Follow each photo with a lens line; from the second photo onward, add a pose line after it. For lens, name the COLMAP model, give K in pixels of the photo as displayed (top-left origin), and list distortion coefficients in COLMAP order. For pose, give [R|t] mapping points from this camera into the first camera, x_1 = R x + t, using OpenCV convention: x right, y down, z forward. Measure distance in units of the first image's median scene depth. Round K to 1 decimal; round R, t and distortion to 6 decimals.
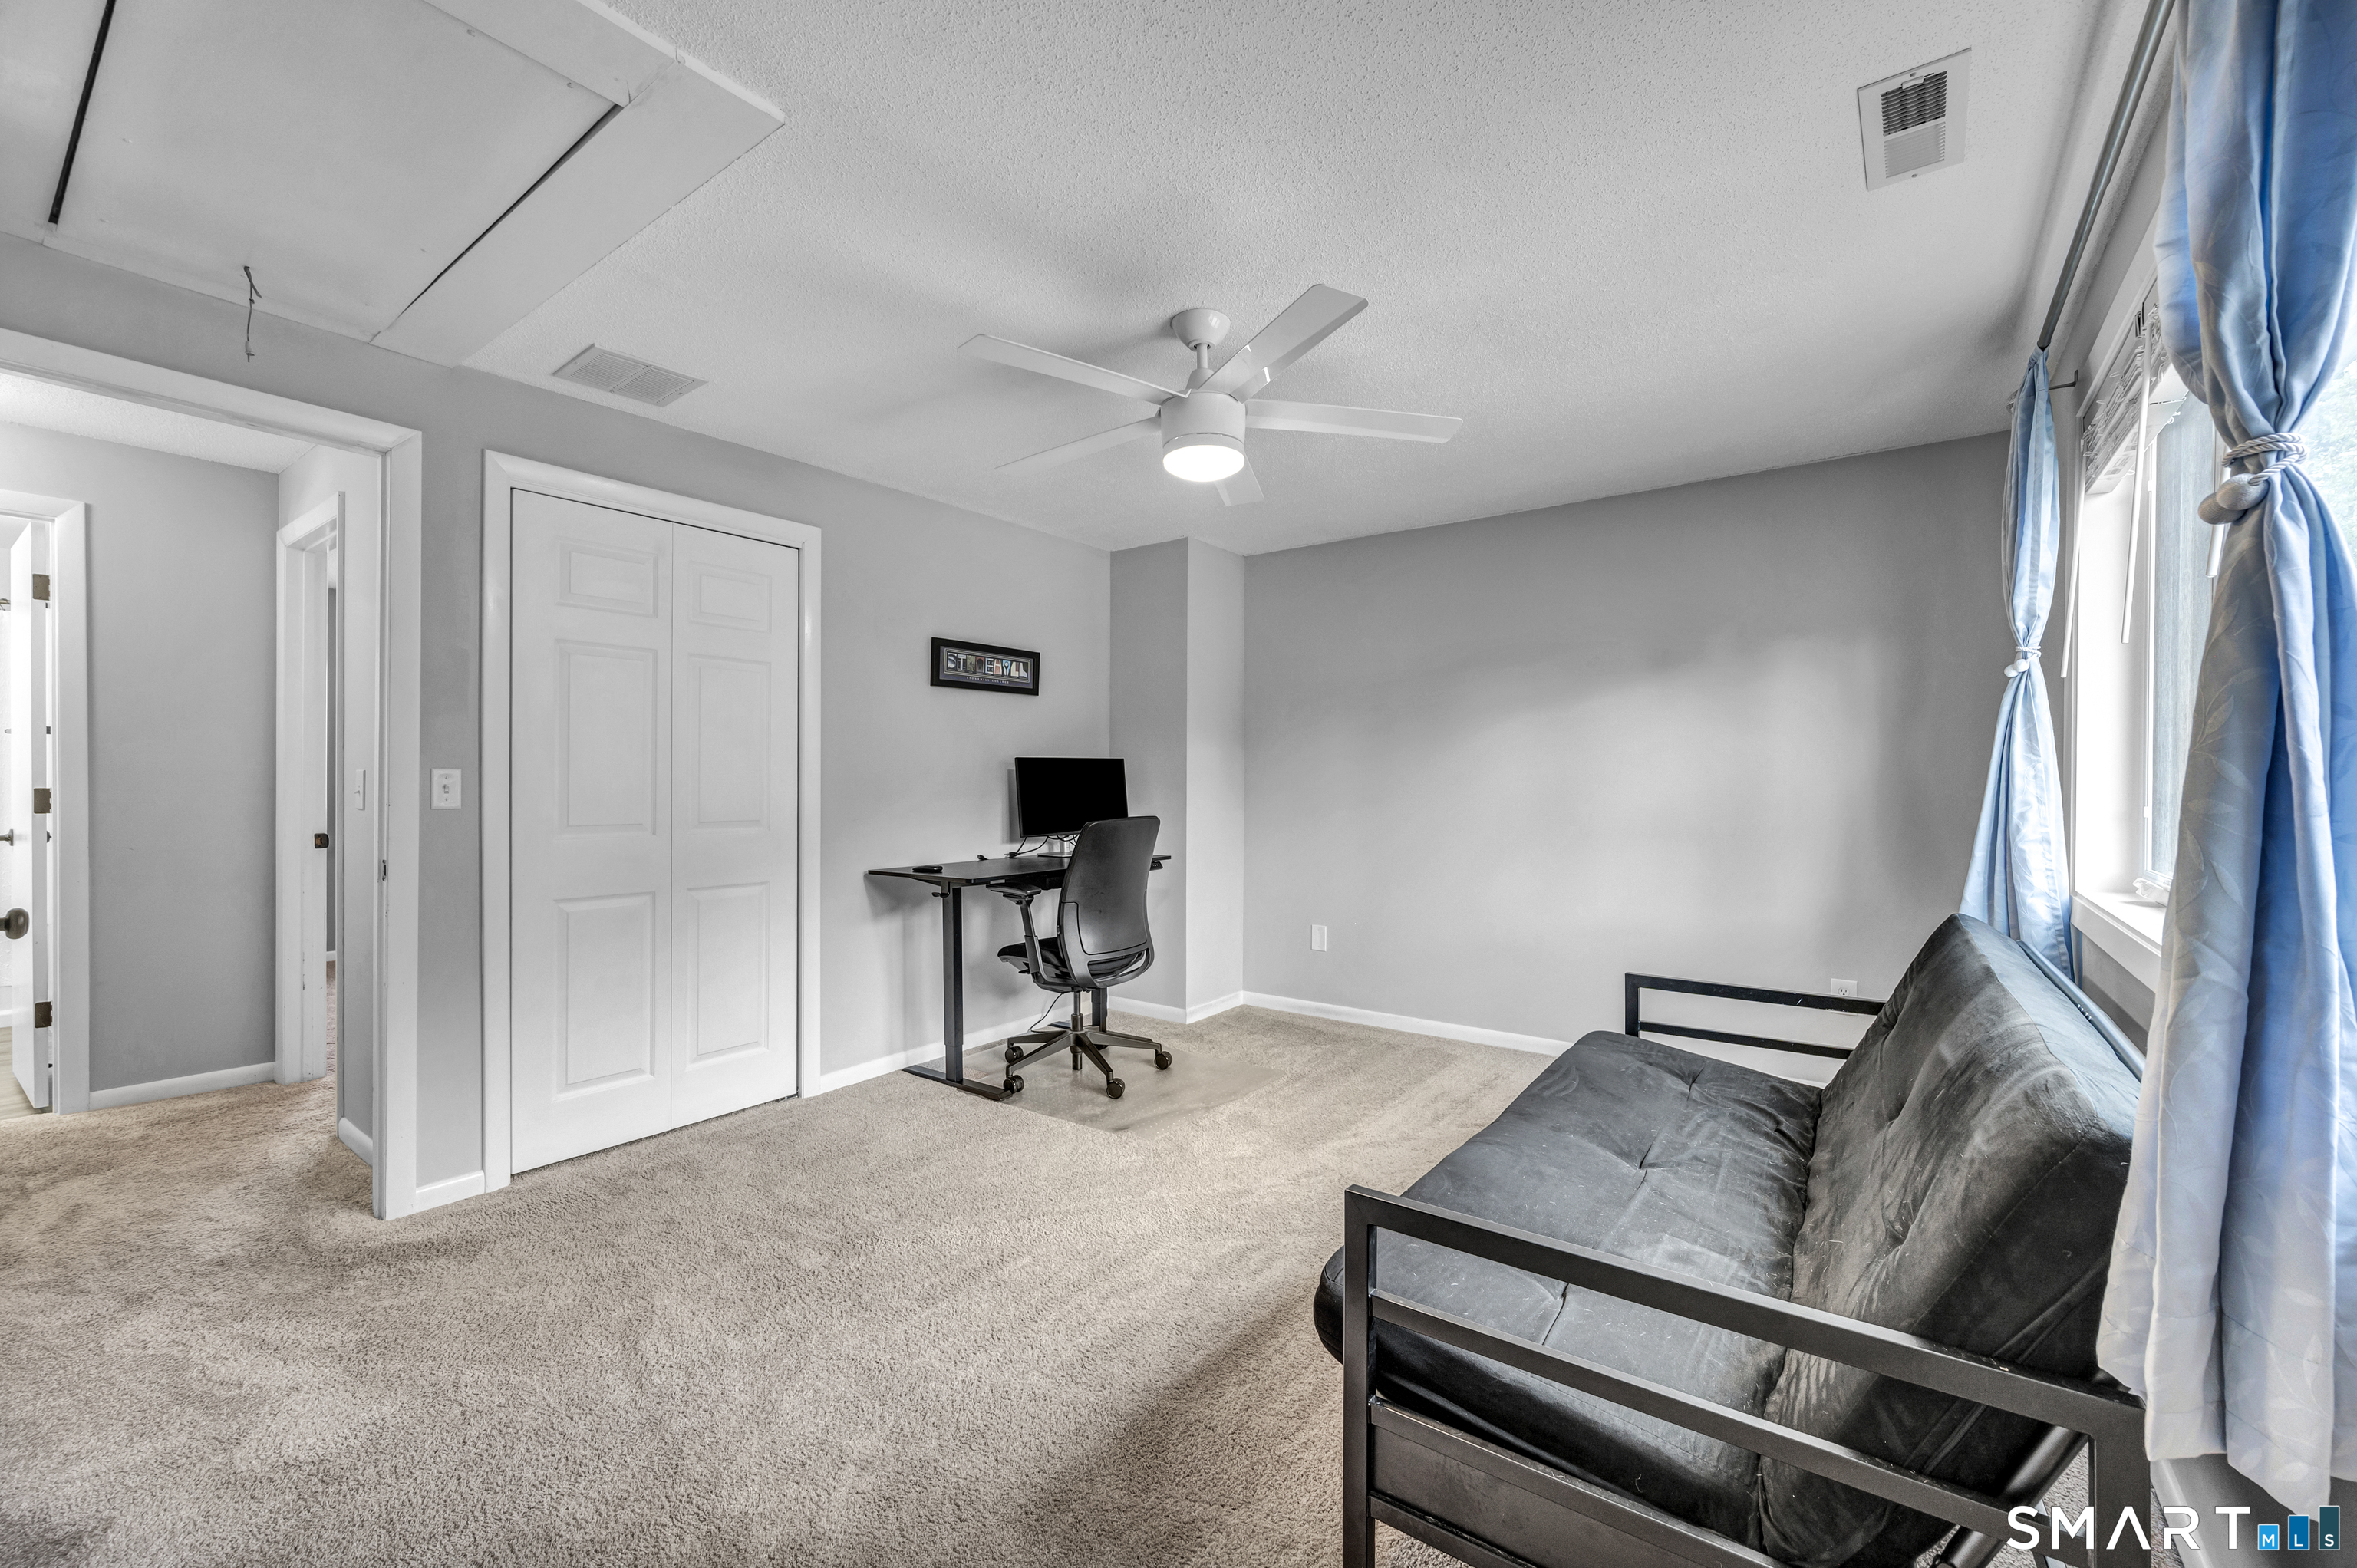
lens RADIAL K [[948.9, 0, 1178.5], [0, 948.9, 784.0], [0, 0, 1]] dist [-0.001541, -0.000001]
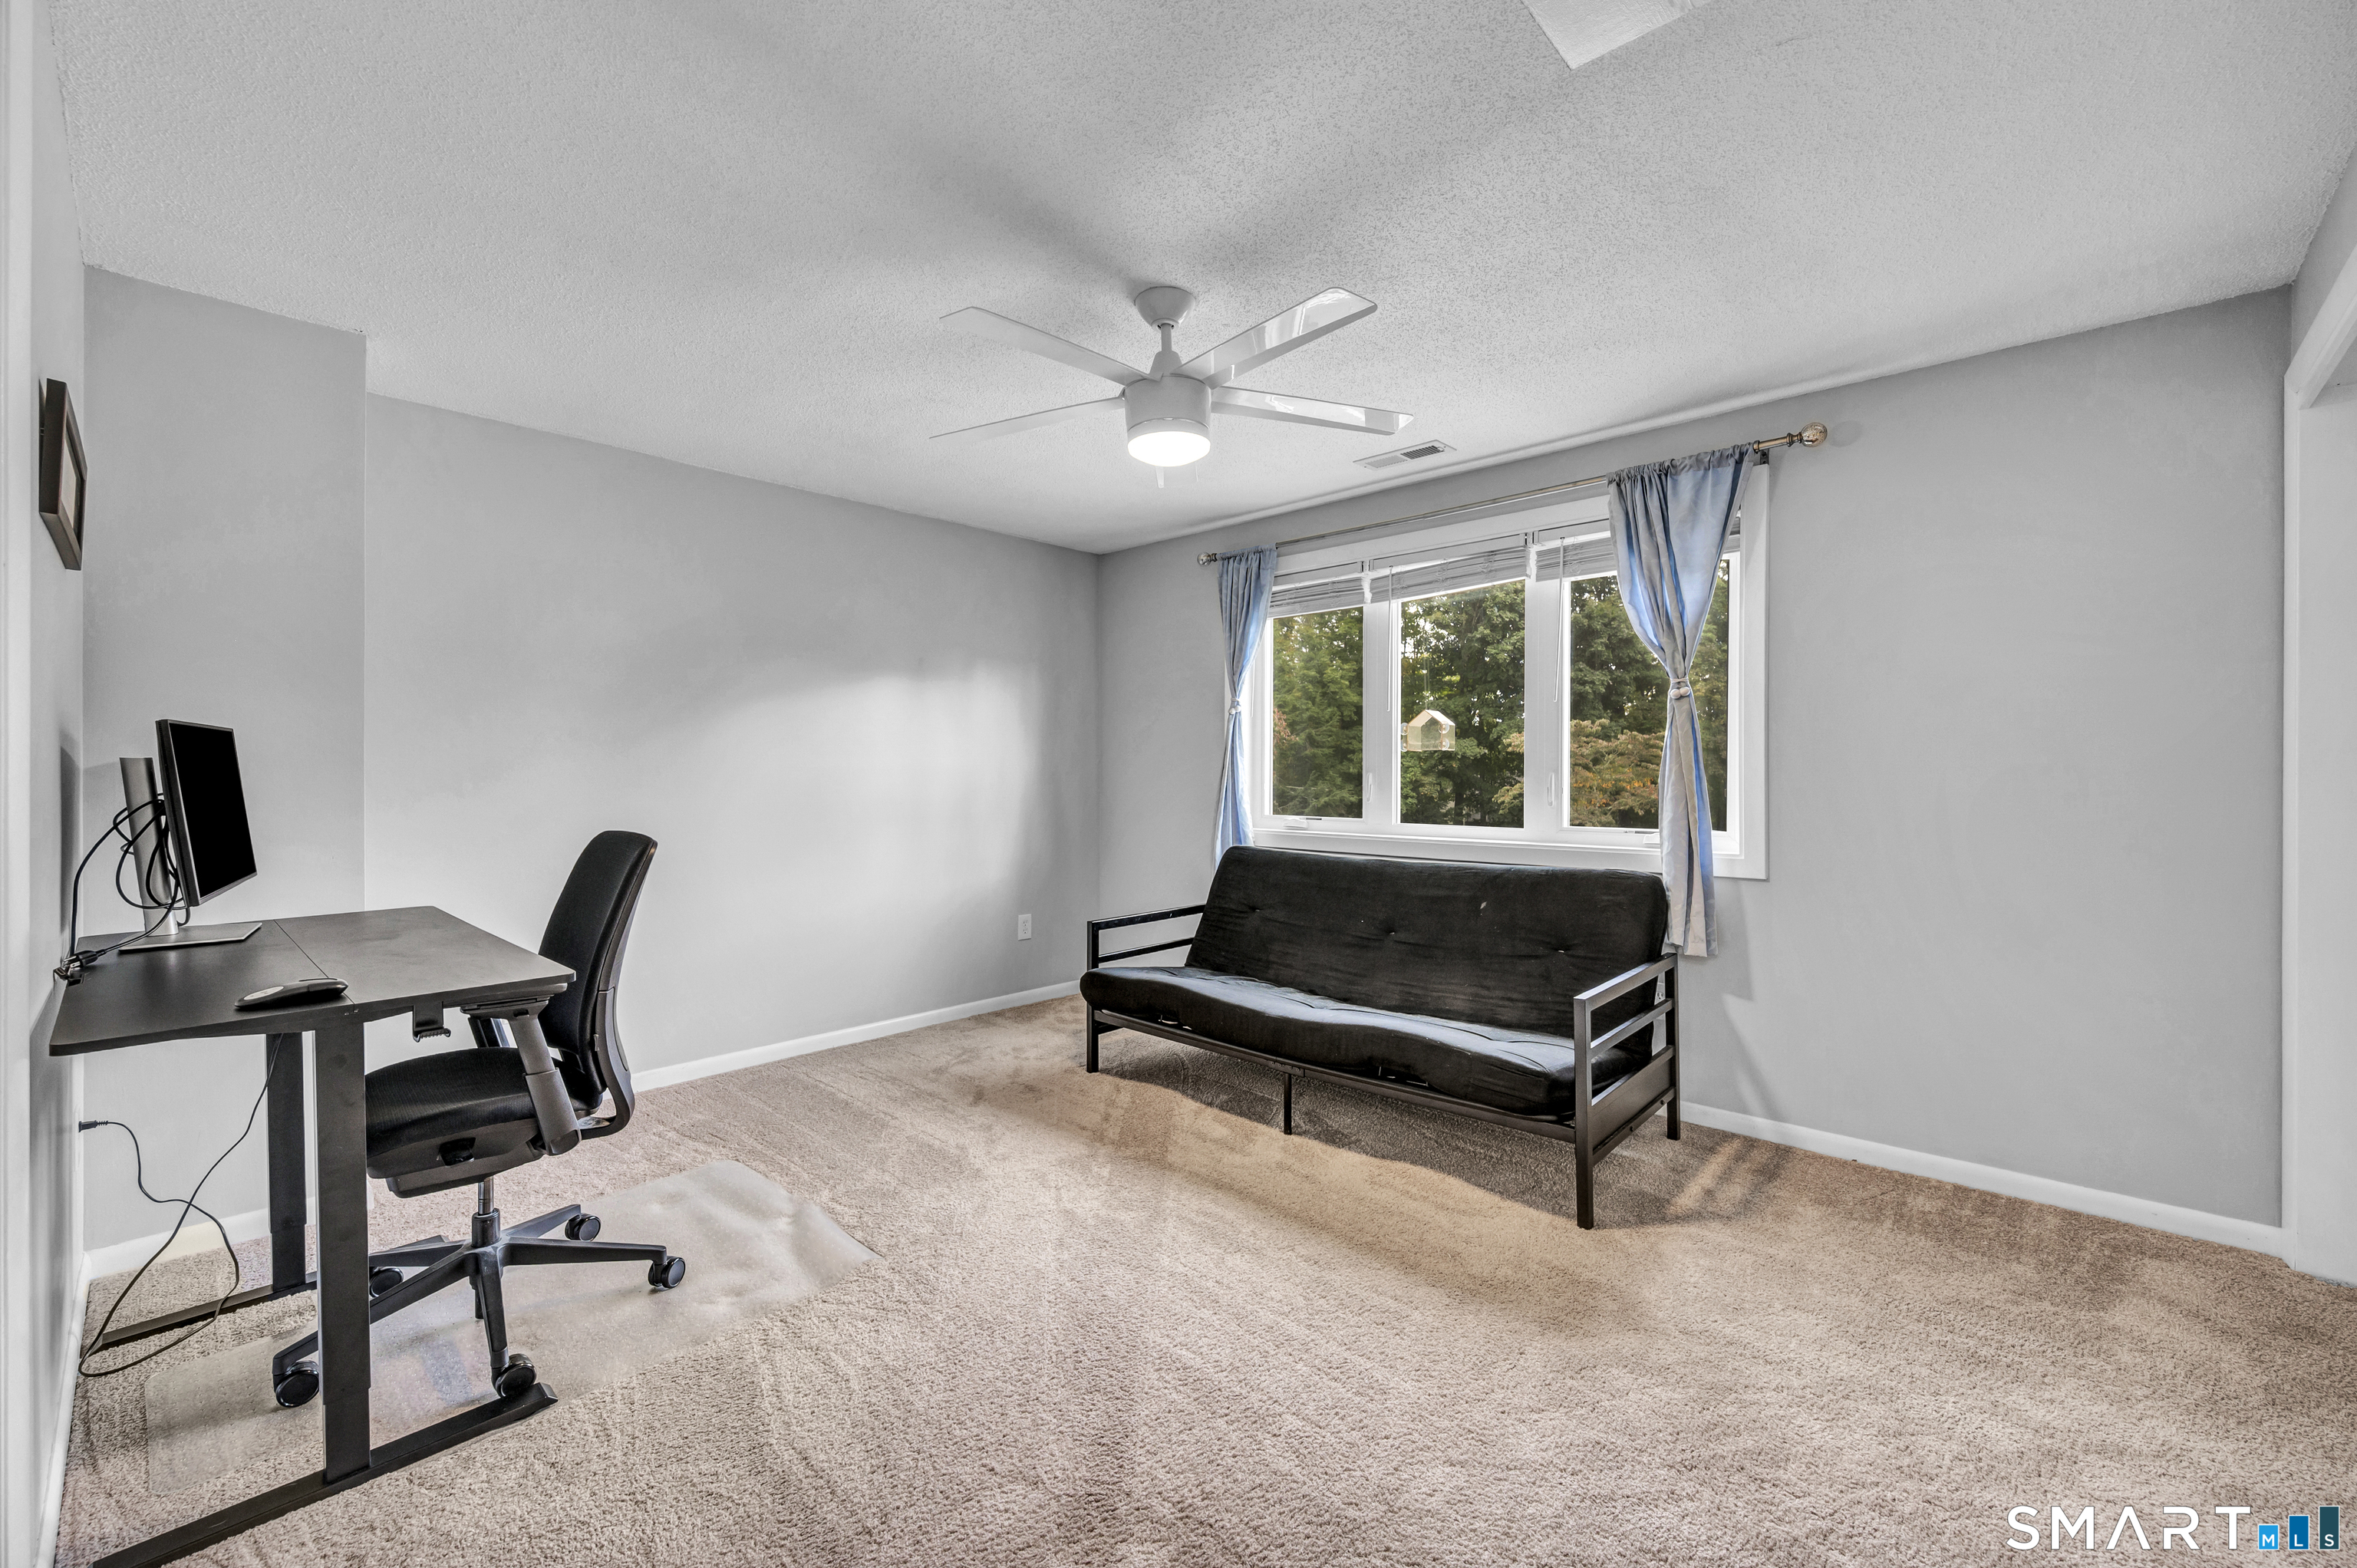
lens RADIAL K [[948.9, 0, 1178.5], [0, 948.9, 784.0], [0, 0, 1]] dist [-0.001541, -0.000001]
pose [[0.117948, -0.013092, 0.992933, -0.803566], [0.012831, 0.999850, 0.011659, -0.002249], [-0.992937, 0.011366, 0.118098, 0.738690]]
